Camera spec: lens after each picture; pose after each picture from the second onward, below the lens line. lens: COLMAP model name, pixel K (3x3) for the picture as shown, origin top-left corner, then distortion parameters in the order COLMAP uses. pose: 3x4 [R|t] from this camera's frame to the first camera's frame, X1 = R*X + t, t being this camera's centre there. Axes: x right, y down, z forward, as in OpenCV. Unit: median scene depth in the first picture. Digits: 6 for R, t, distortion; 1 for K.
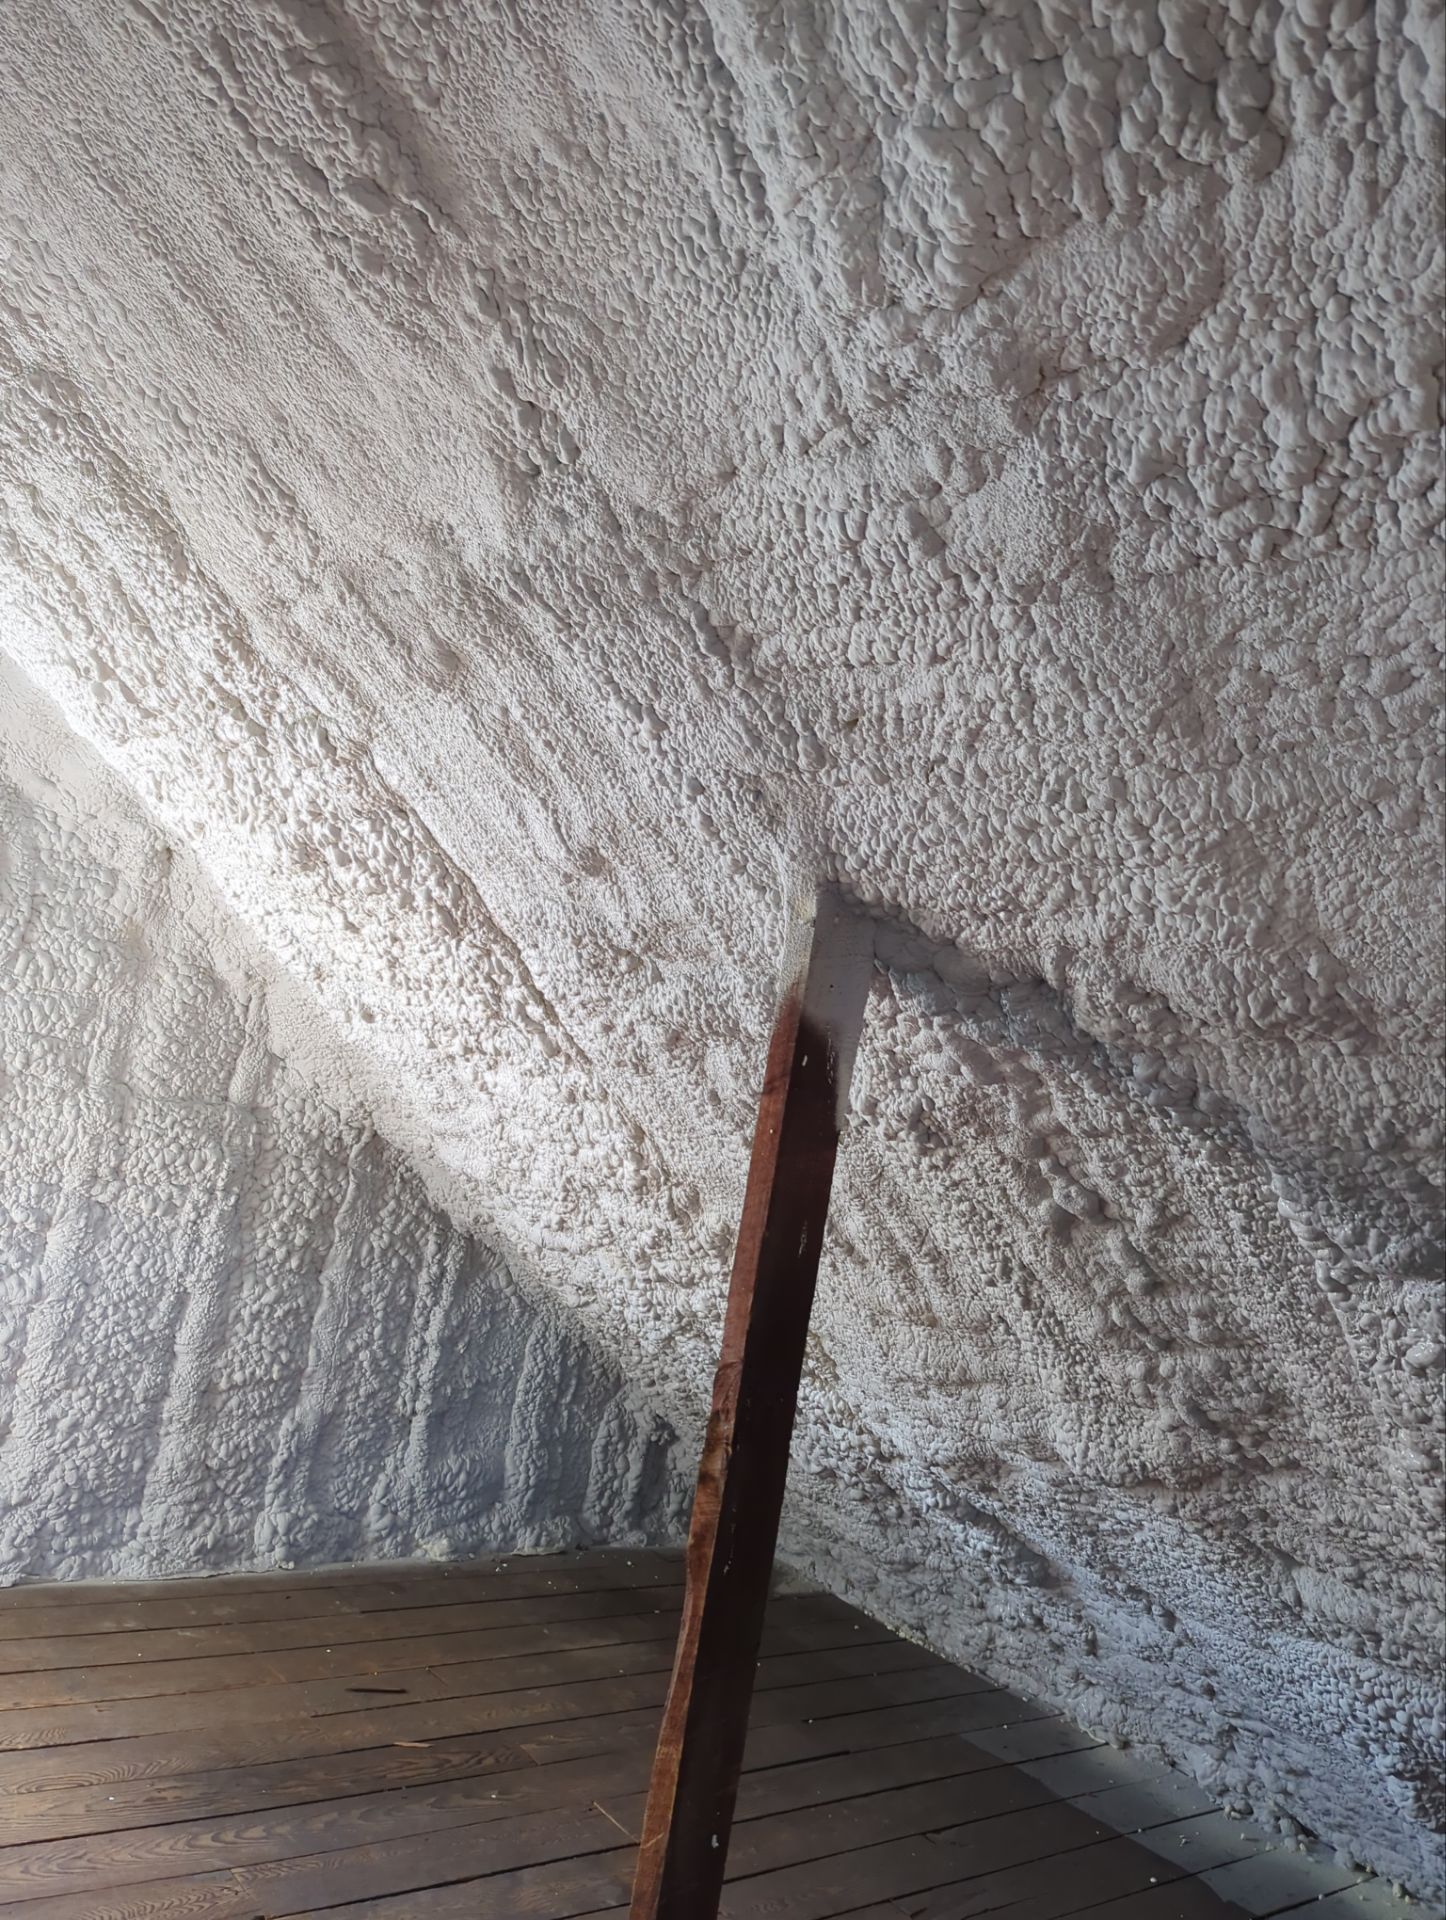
lens RADIAL K [[1568.0, 0, 729.1], [0, 1568.0, 966.4], [0, 0, 1]] dist [0.071011, -0.075427]
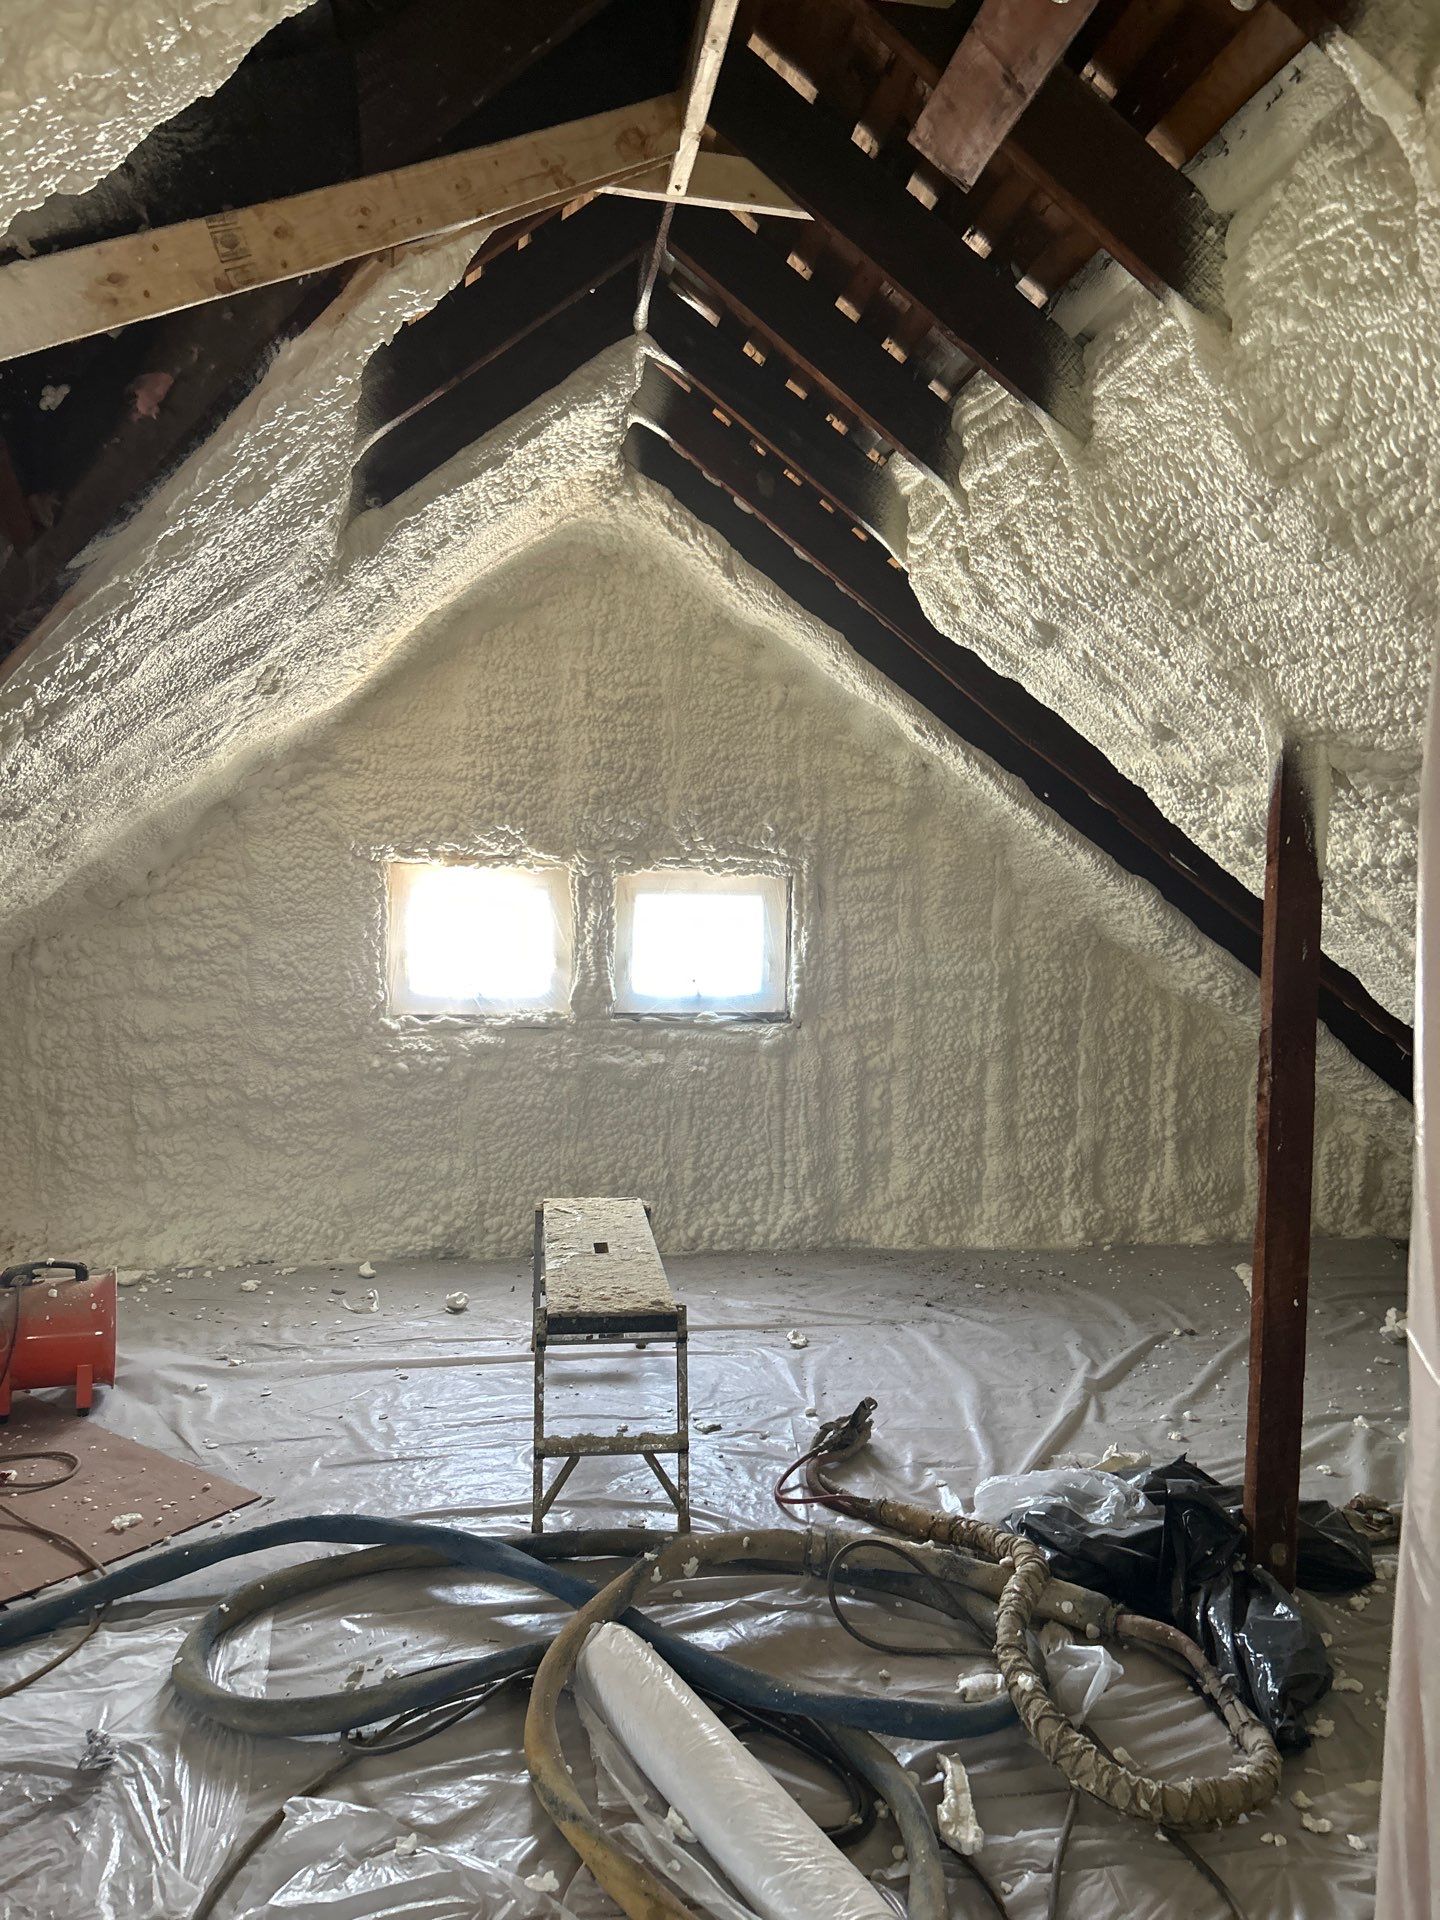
lens RADIAL K [[1449.3, 0, 718.5], [0, 1449.3, 996.1], [0, 0, 1]] dist [0.055915, -0.065059]
pose [[0.856439, -0.110398, -0.504306, 0.174990], [0.171020, 0.982380, 0.075382, 0.003792], [0.487098, -0.150806, 0.860229, -0.364485]]
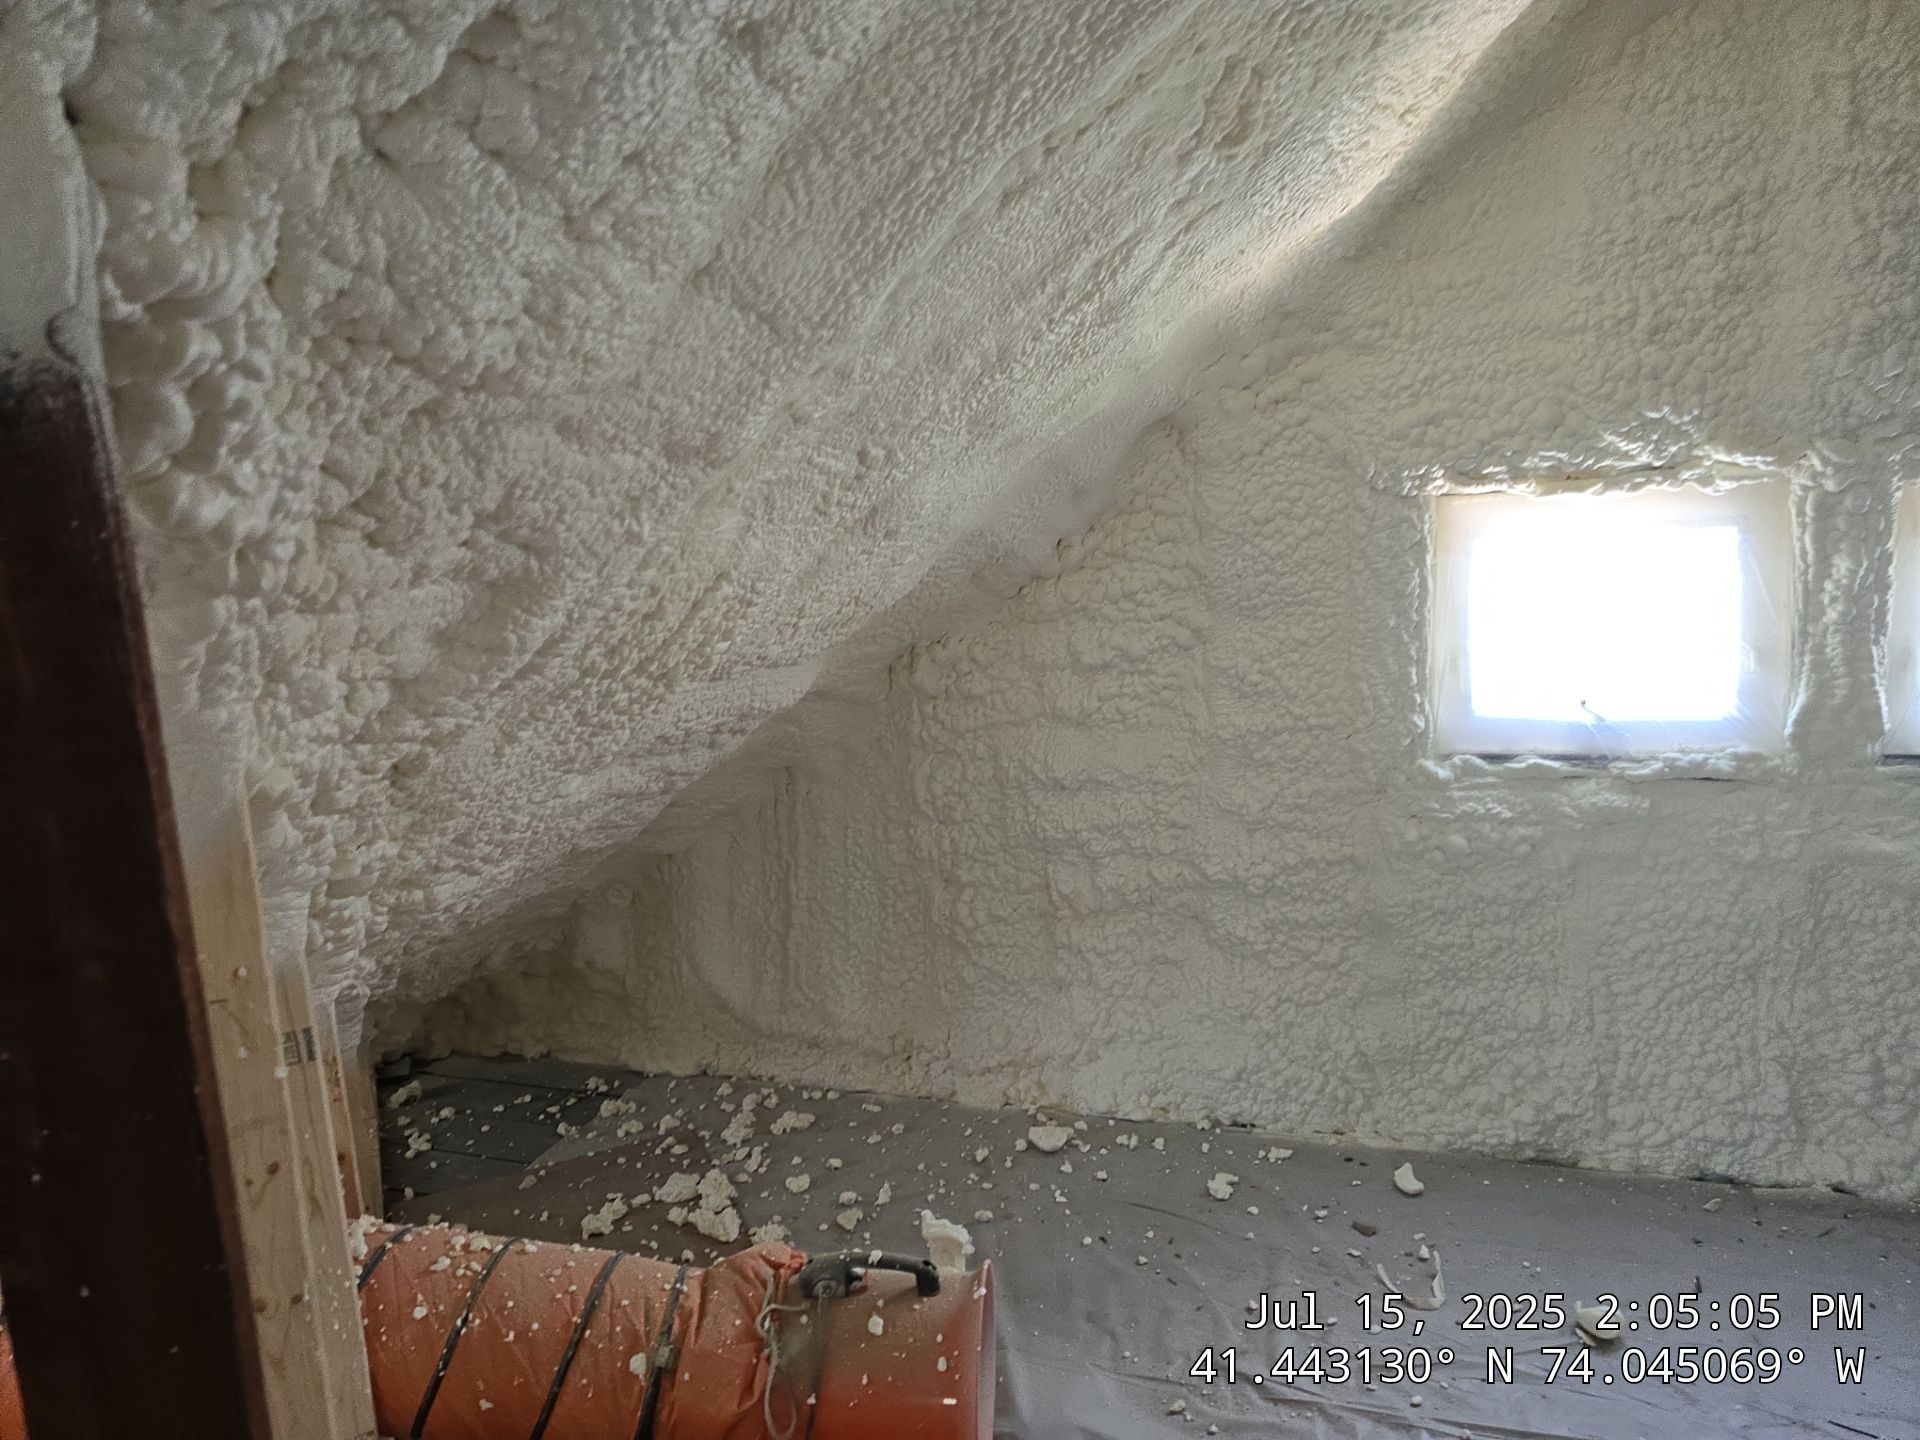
lens RADIAL K [[1297.8, 0, 993.8], [0, 1297.8, 710.5], [0, 0, 1]] dist [0.057723, -0.044658]
pose [[0.521482, -0.073537, -0.850088, -0.404517], [0.216346, 0.975118, 0.048364, -0.052644], [0.825379, -0.209134, 0.524416, 0.188998]]
